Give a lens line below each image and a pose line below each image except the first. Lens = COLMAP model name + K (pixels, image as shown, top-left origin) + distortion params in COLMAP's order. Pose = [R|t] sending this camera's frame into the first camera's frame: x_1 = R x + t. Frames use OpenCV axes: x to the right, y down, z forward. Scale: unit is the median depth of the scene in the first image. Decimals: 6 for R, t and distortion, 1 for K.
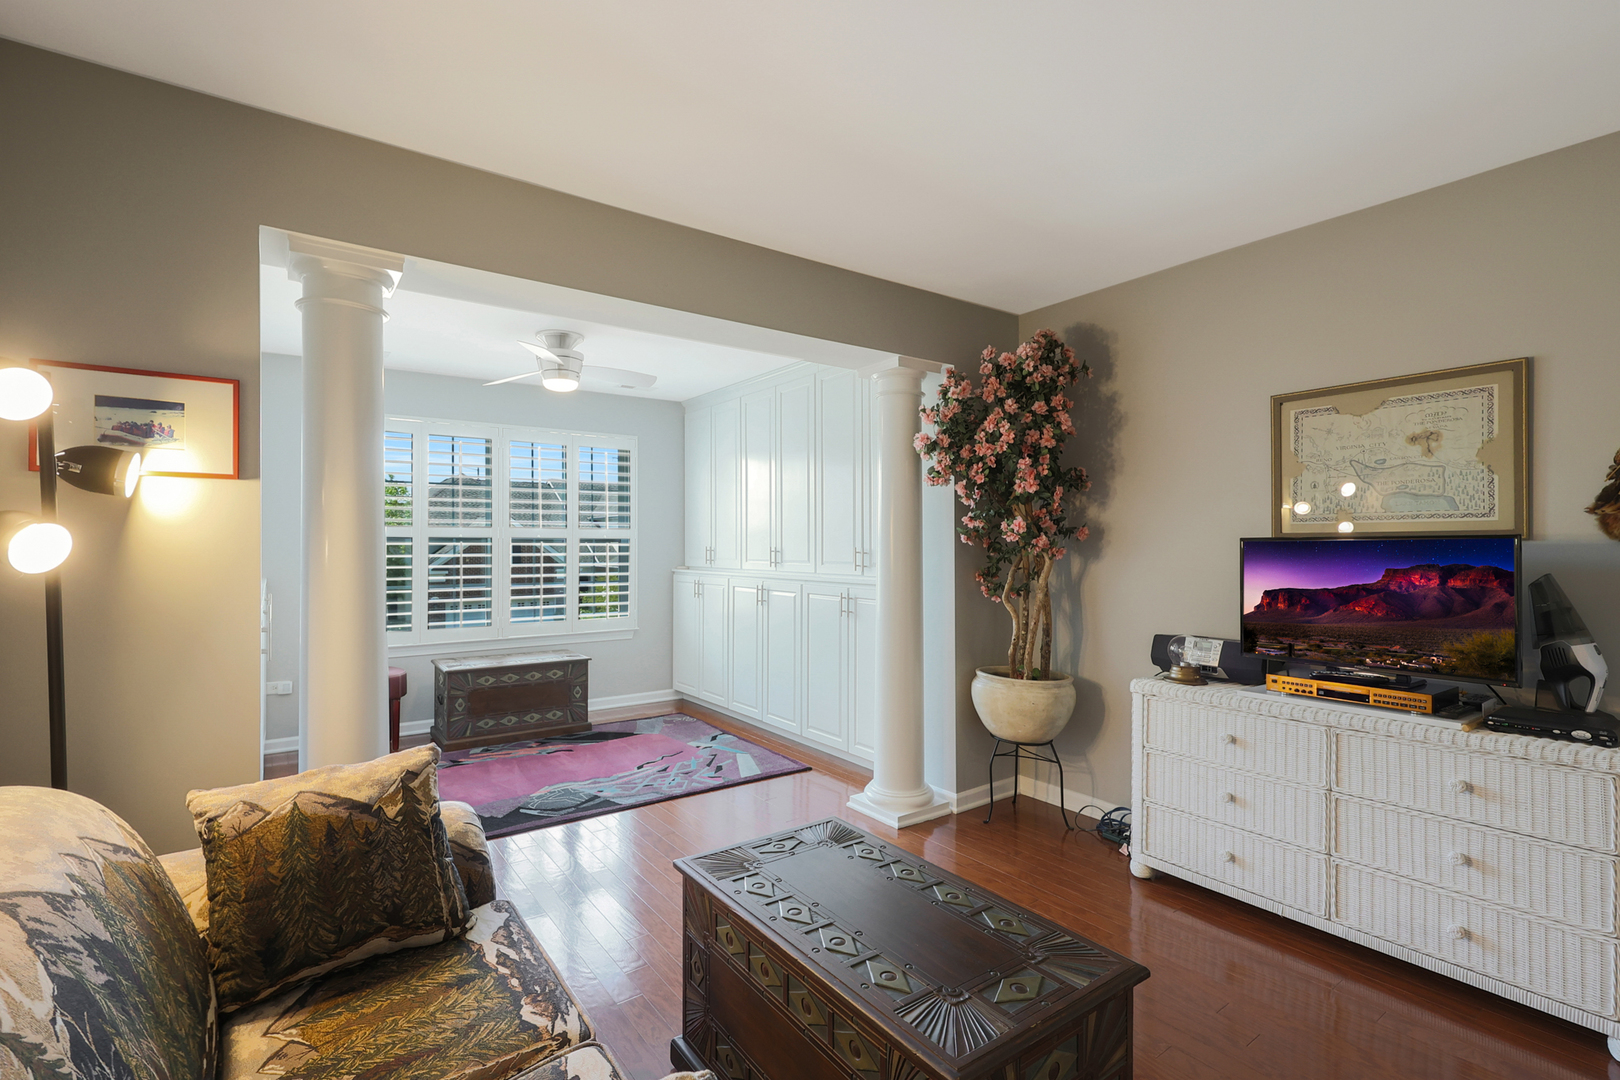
lens RADIAL K [[693.3, 0, 780.9], [0, 693.3, 560.6], [0, 0, 1]] dist [0.000455, 0.000512]
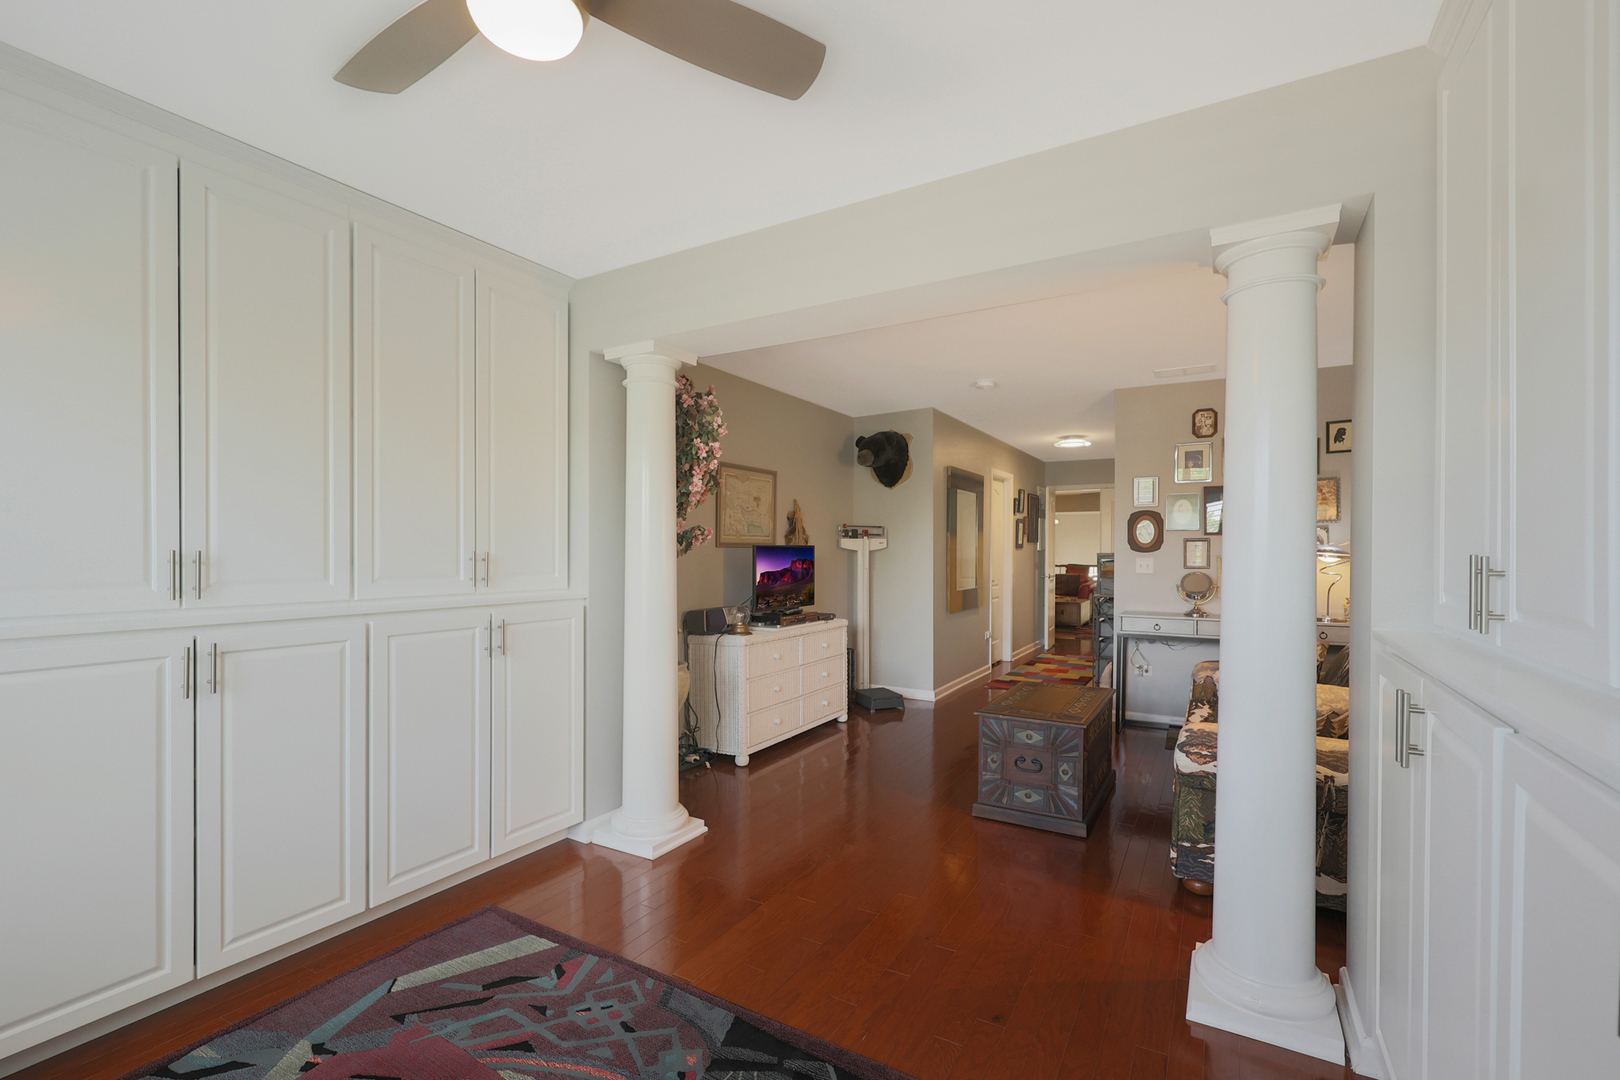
lens RADIAL K [[723.5, 0, 828.2], [0, 723.5, 548.6], [0, 0, 1]] dist [0.002584, 0.000361]
pose [[-0.446778, -0.004821, 0.894632, -0.904822], [-0.000535, 0.999987, 0.005122, -0.027145], [-0.894645, 0.001810, -0.446774, 1.388824]]
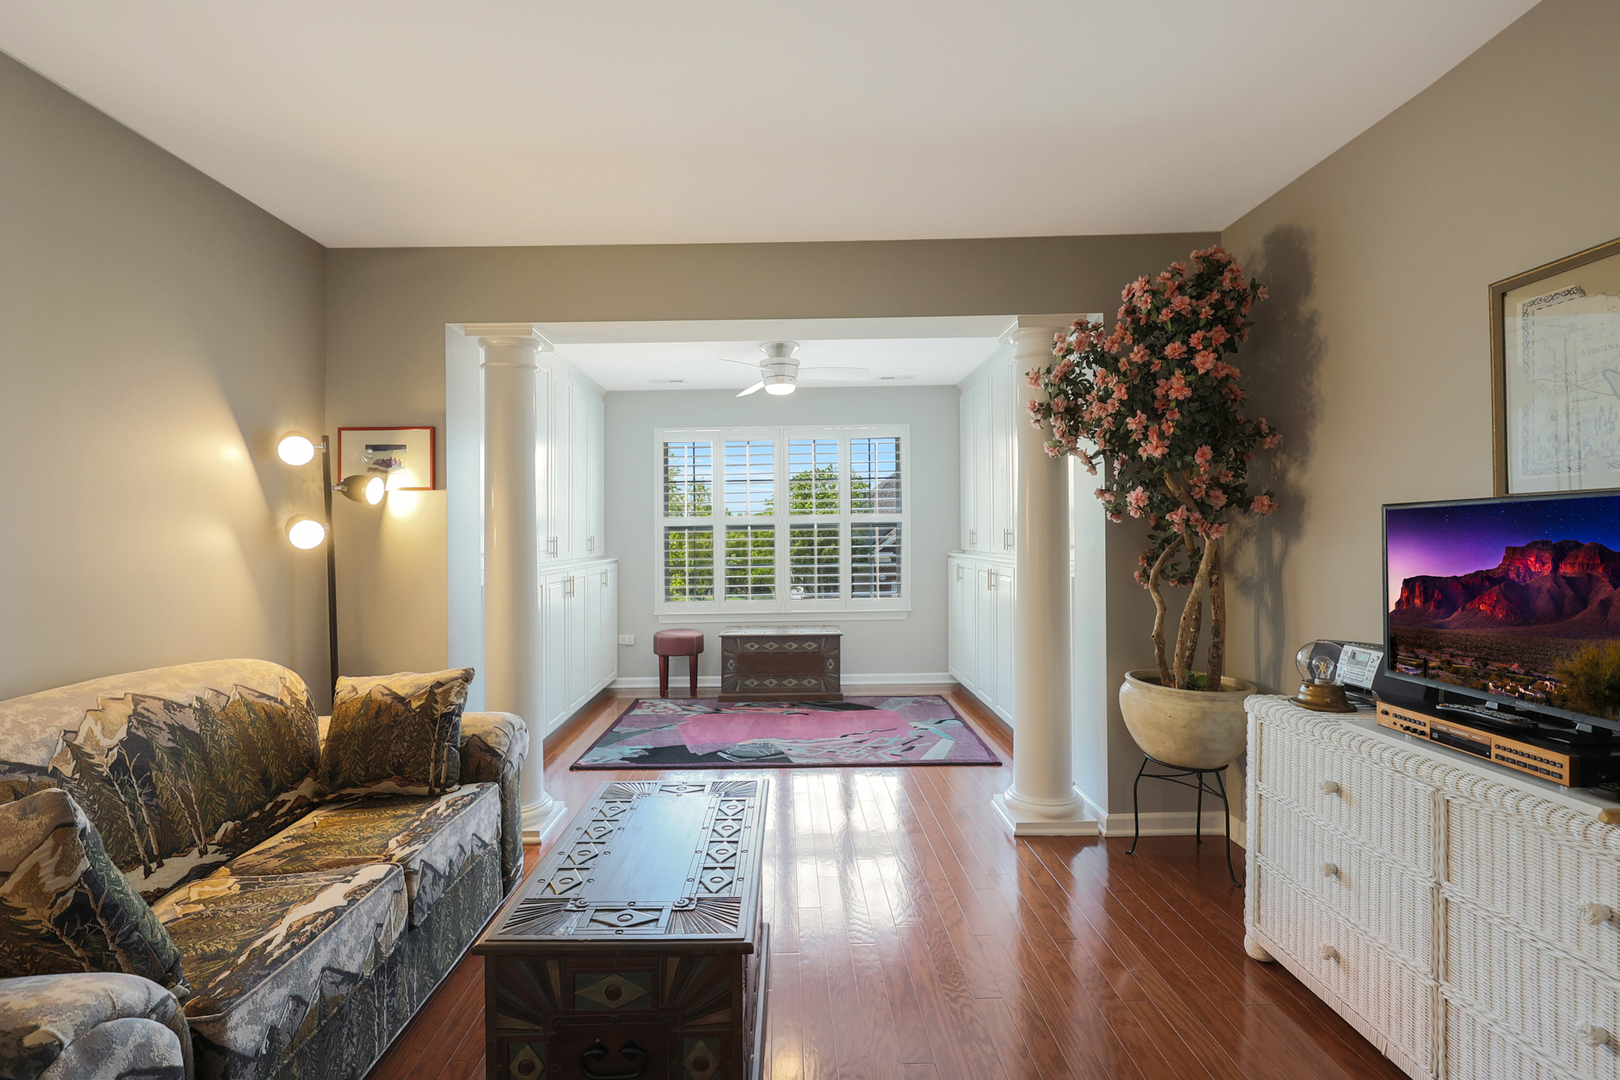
lens RADIAL K [[701.9, 0, 805.3], [0, 701.9, 546.6], [0, 0, 1]] dist [0.001708, 0.000374]
pose [[0.836359, -0.001971, -0.548178, 0.468753], [0.002025, 0.999998, -0.000506, 0.007293], [0.548178, -0.000687, 0.836361, 0.081853]]
